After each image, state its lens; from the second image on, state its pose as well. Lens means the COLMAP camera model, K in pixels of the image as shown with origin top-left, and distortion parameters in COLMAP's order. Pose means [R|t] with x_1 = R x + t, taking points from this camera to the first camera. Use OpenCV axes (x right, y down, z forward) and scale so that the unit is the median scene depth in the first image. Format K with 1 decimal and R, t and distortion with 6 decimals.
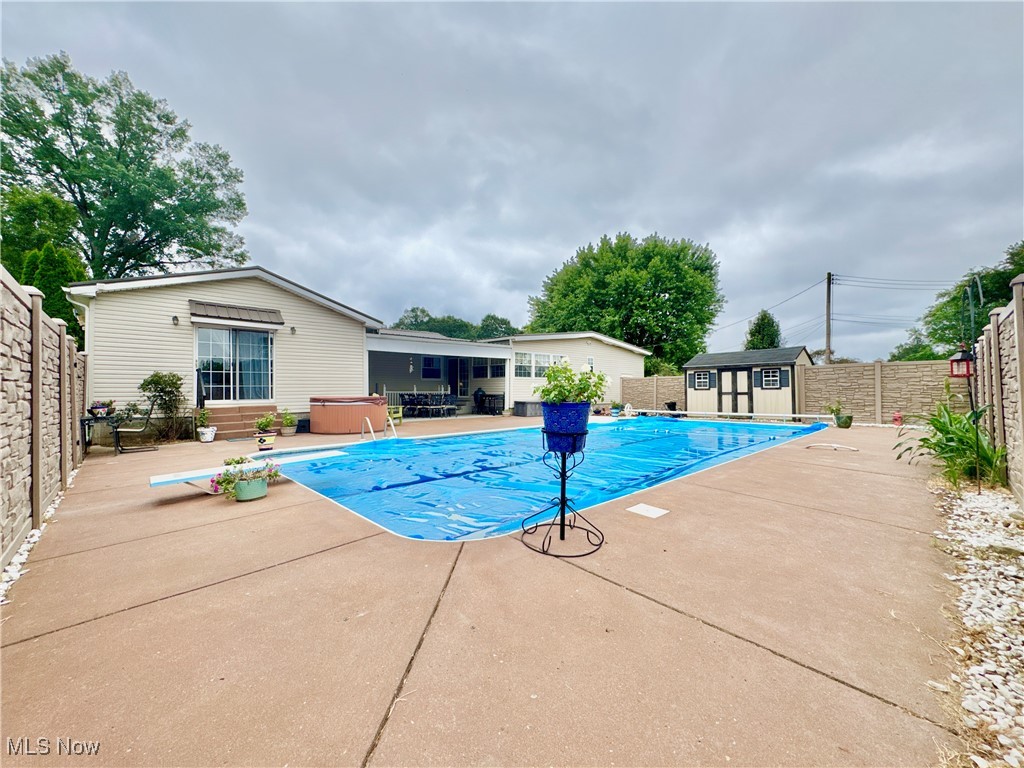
lens RADIAL K [[409.7, 0, 520.2], [0, 409.7, 384.7], [0, 0, 1]] dist [-0.002521, -0.000561]
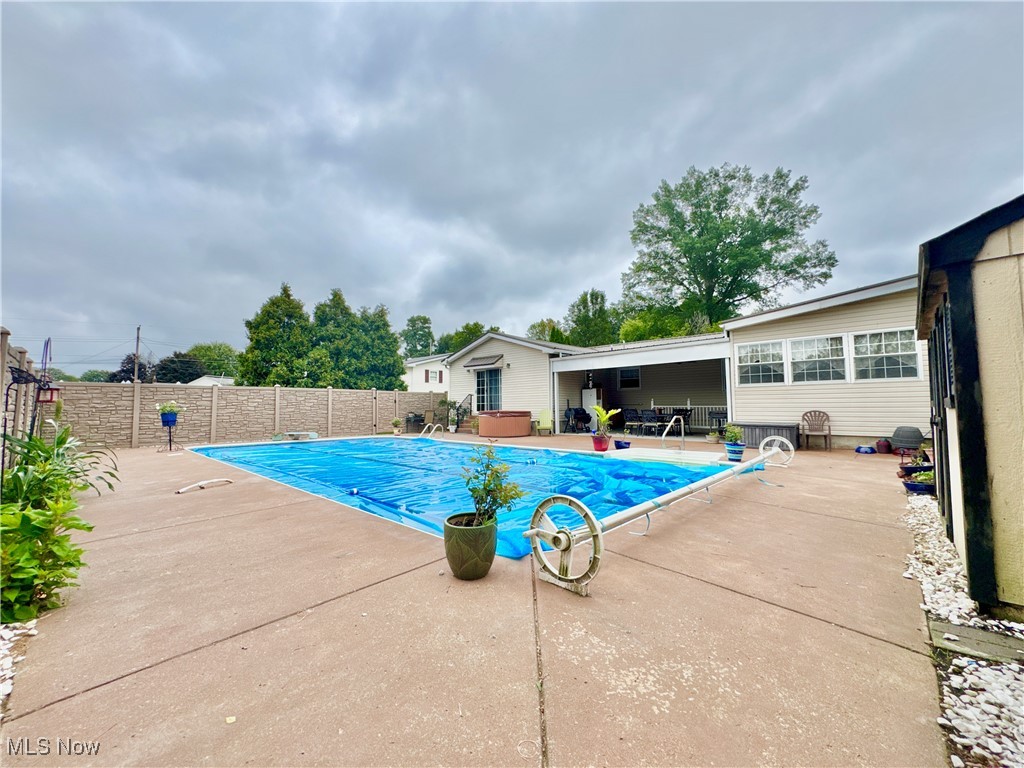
lens RADIAL K [[409.7, 0, 510.5], [0, 409.7, 384.6], [0, 0, 1]] dist [-0.002521, -0.000561]
pose [[0.035286, -0.044392, -0.998391, 0.603219], [0.021932, 0.998807, -0.043635, 0.001620], [0.999137, -0.020357, 0.036217, 0.608103]]
